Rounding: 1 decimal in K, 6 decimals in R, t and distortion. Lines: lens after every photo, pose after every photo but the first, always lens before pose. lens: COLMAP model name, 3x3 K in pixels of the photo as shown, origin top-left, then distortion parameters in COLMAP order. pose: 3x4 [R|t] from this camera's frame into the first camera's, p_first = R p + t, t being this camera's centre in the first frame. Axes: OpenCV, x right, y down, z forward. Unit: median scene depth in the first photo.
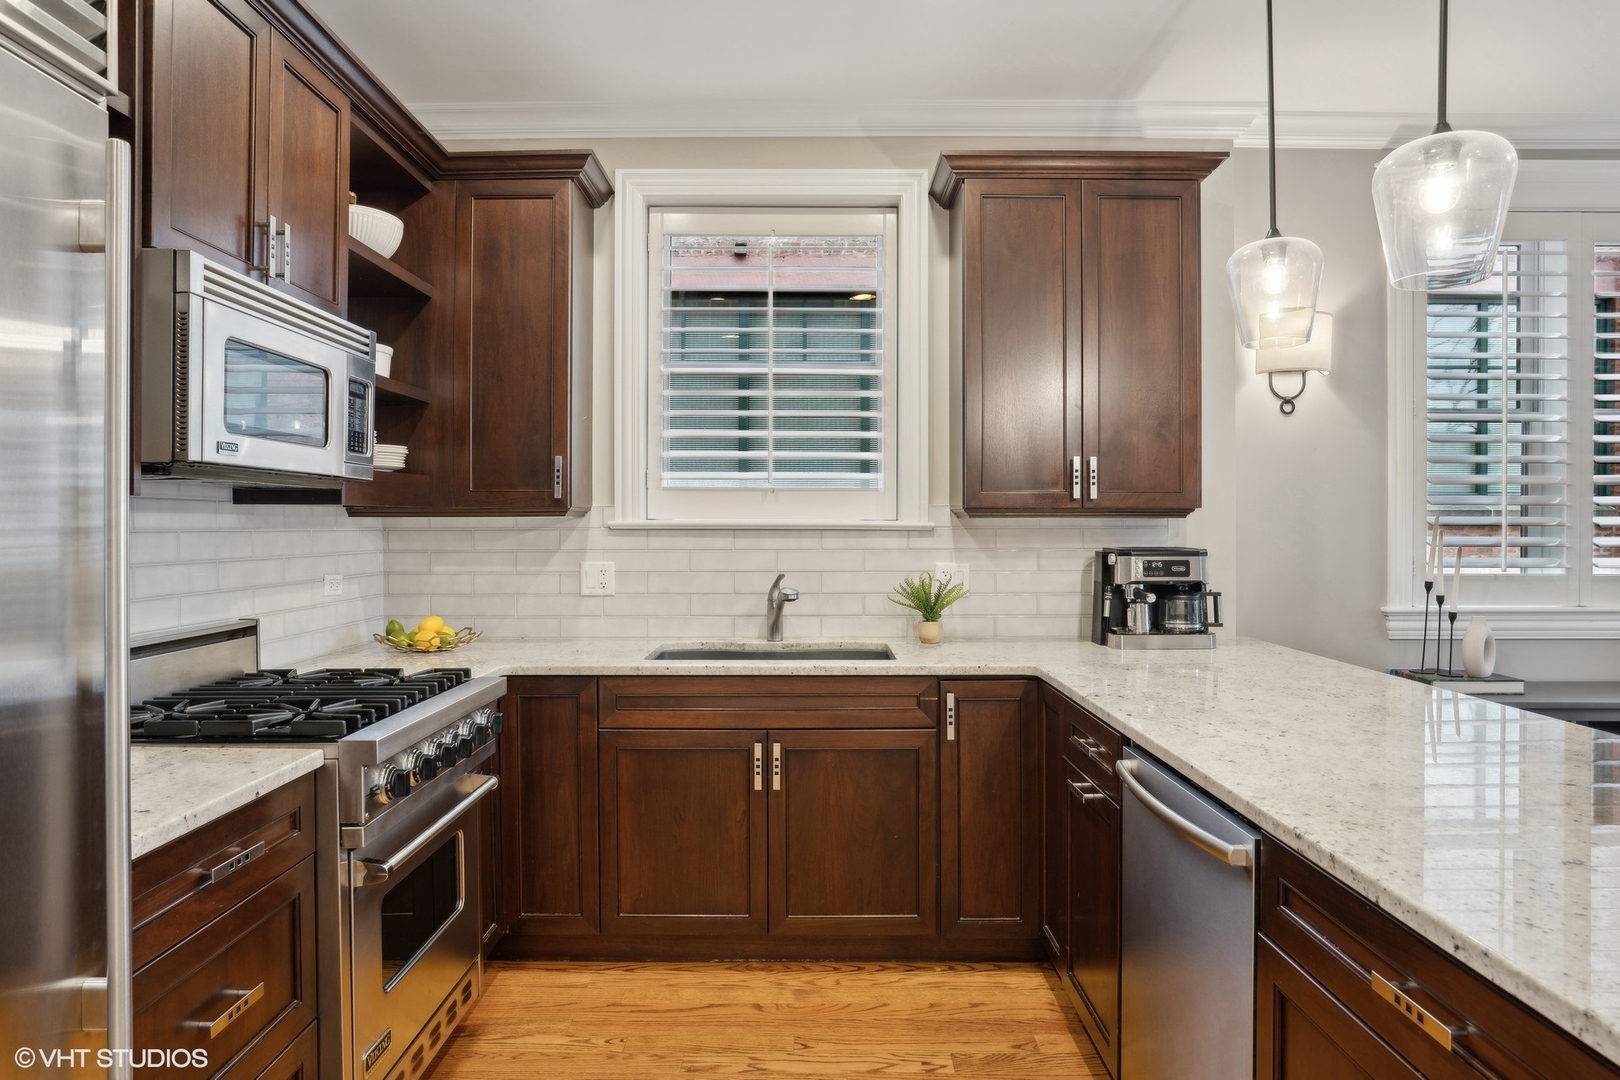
lens RADIAL K [[952.2, 0, 809.8], [0, 952.2, 529.6], [0, 0, 1]] dist [-0.057154, 0.030763]
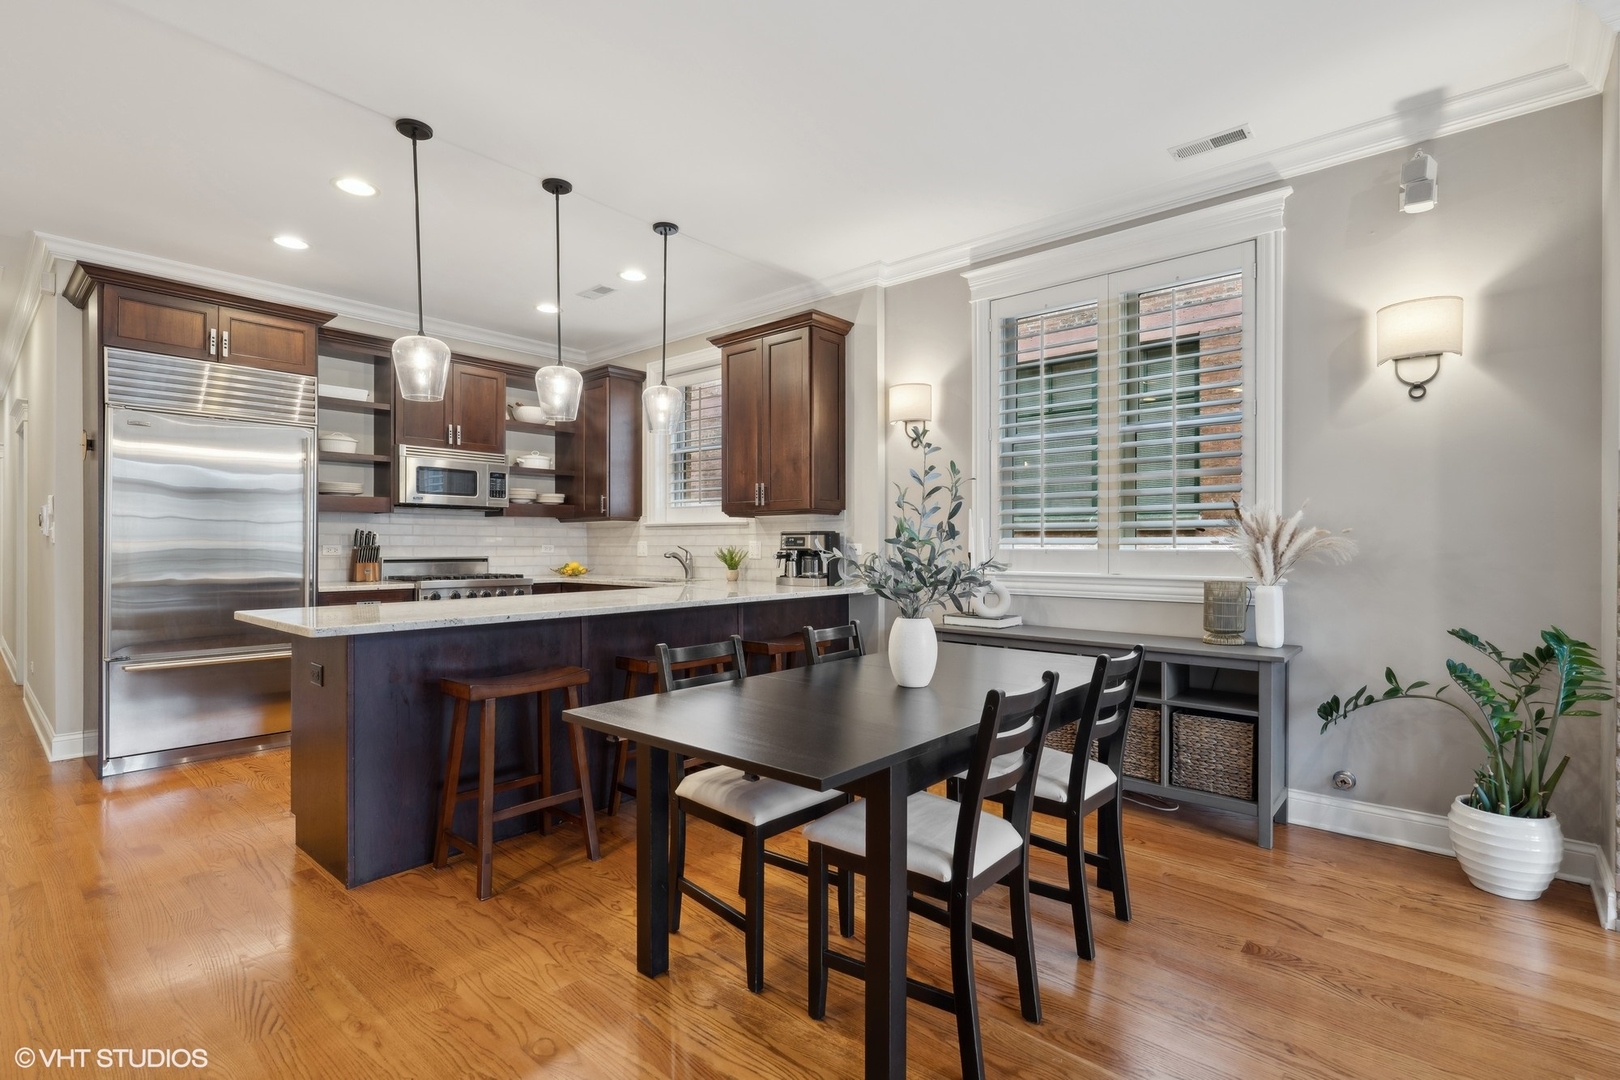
lens RADIAL K [[754.5, 0, 809.1], [0, 754.5, 546.5], [0, 0, 1]] dist [-0.001154, -0.000312]
pose [[0.755051, 0.000497, -0.655666, 1.341699], [-0.004390, 0.999981, -0.004298, 0.056116], [0.655652, 0.006124, 0.755039, -0.089953]]
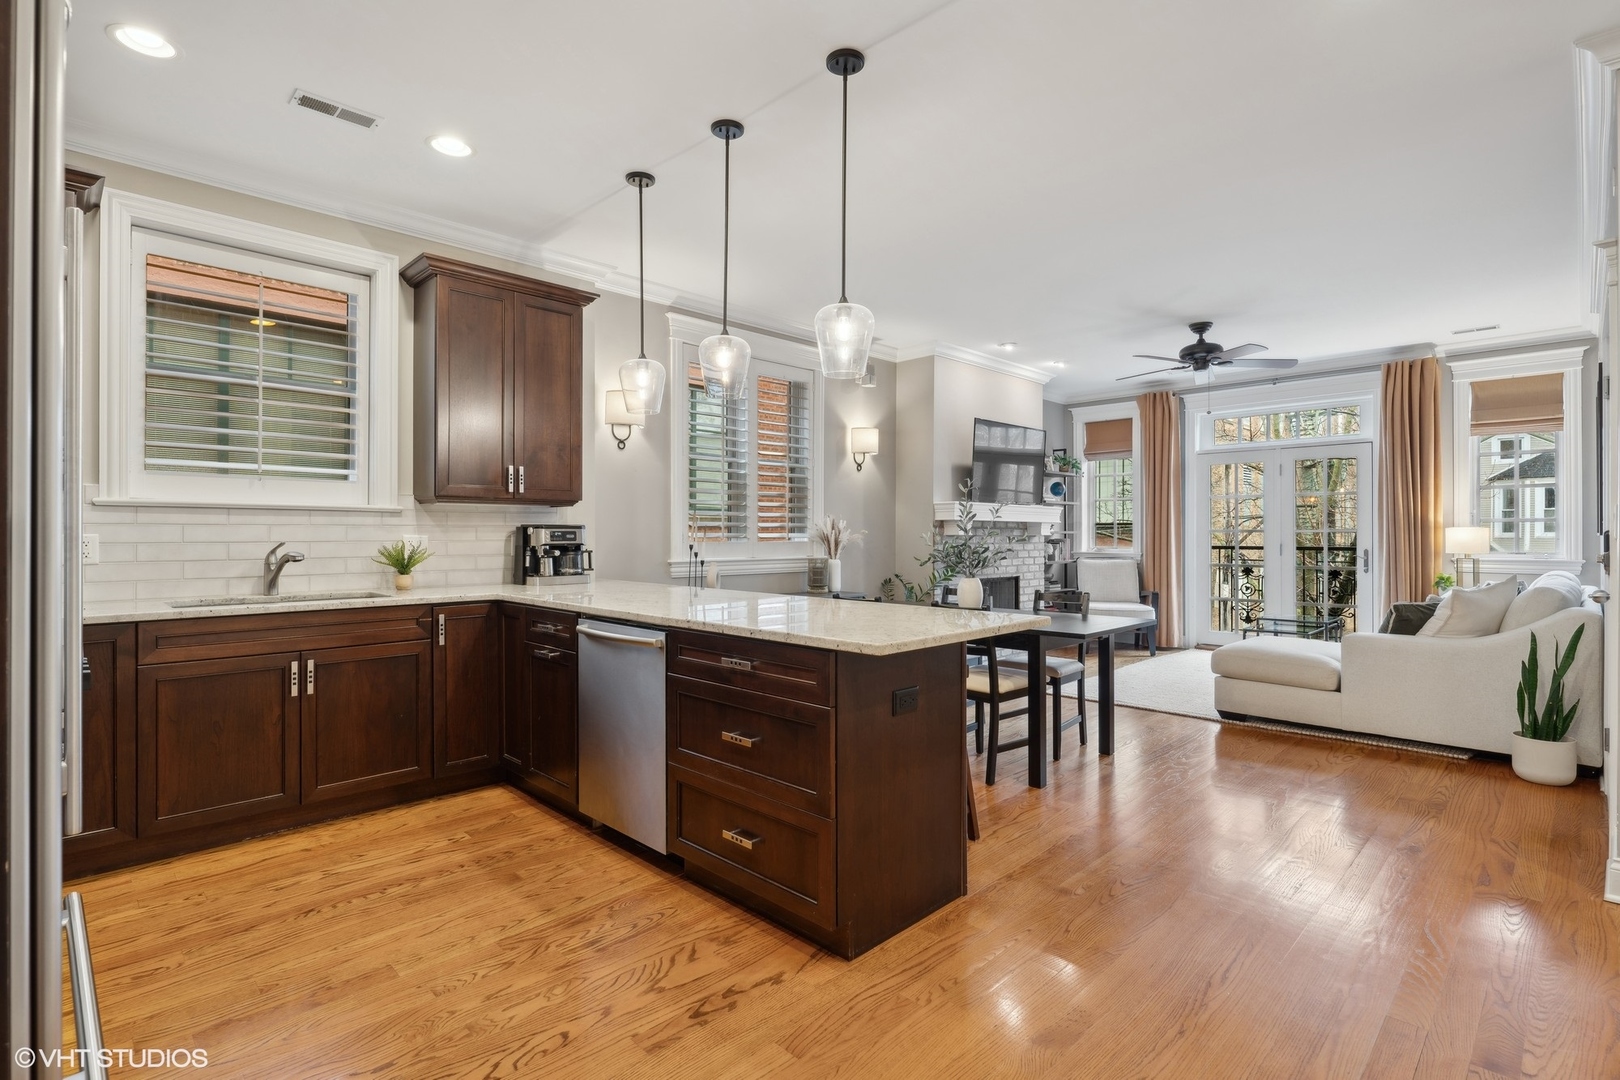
lens RADIAL K [[772.2, 0, 802.8], [0, 772.2, 533.6], [0, 0, 1]] dist [0.000723, -0.000005]
pose [[0.709359, 0.000810, 0.704847, -0.280605], [0.002954, 0.999987, -0.004122, 0.042892], [-0.704841, 0.005006, 0.709347, -0.263516]]
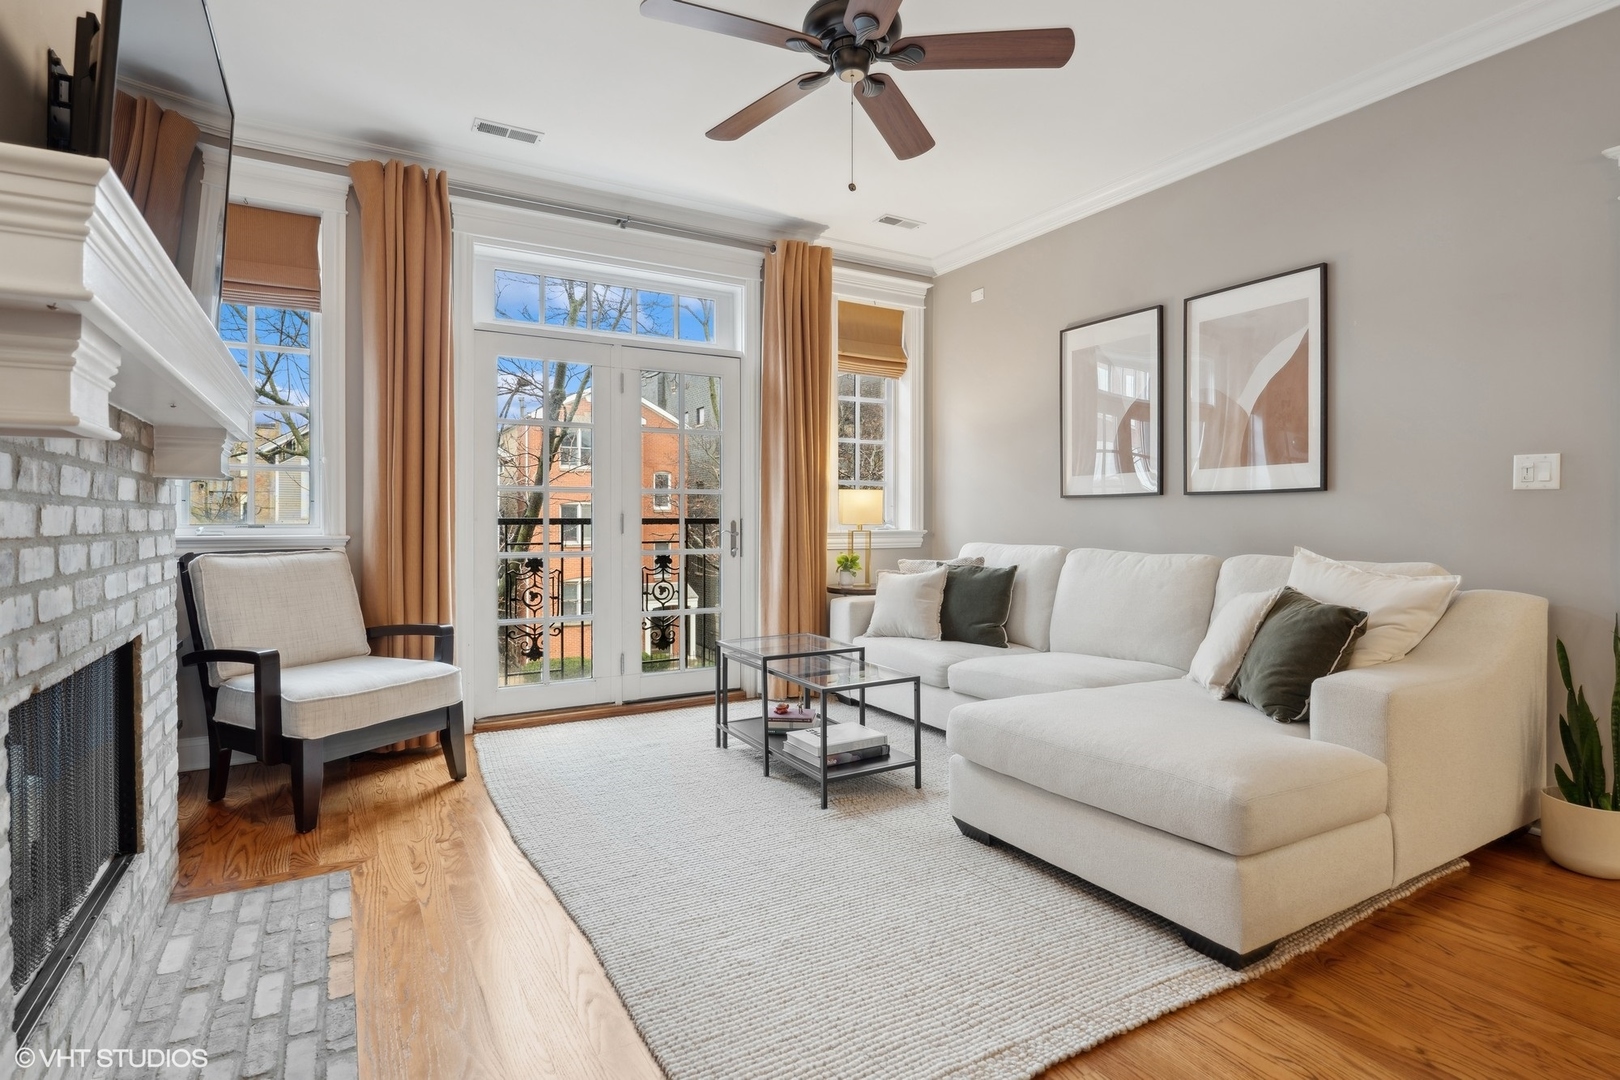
lens RADIAL K [[804.8, 0, 808.6], [0, 804.8, 525.5], [0, 0, 1]] dist [-0.004603, -0.000028]
pose [[-0.505958, -0.008625, 0.862515, 1.088316], [0.002814, 0.999928, 0.011650, 0.075013], [-0.862553, 0.008322, -0.505898, 0.838100]]
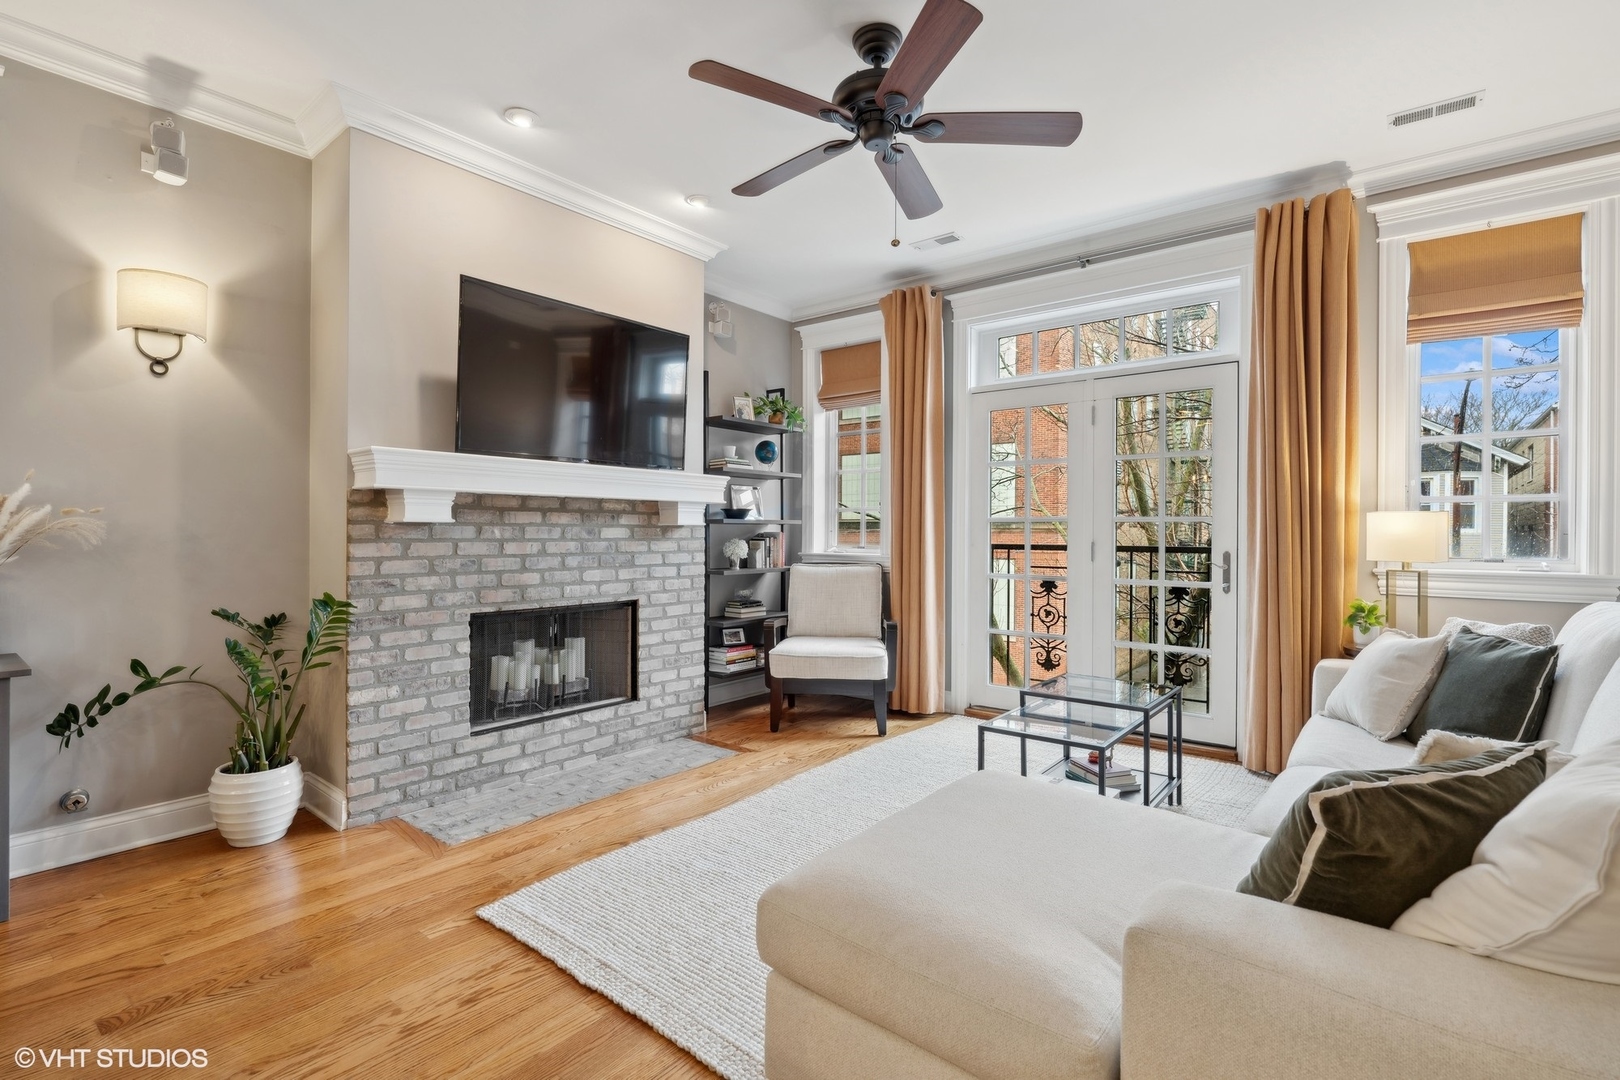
lens RADIAL K [[755.9, 0, 803.4], [0, 755.9, 534.7], [0, 0, 1]] dist [0.000346, -0.000222]
pose [[0.624299, -0.002617, 0.781181, 1.073630], [-0.000731, 0.999992, 0.003935, 0.051937], [-0.781185, -0.003028, 0.624292, -0.054175]]
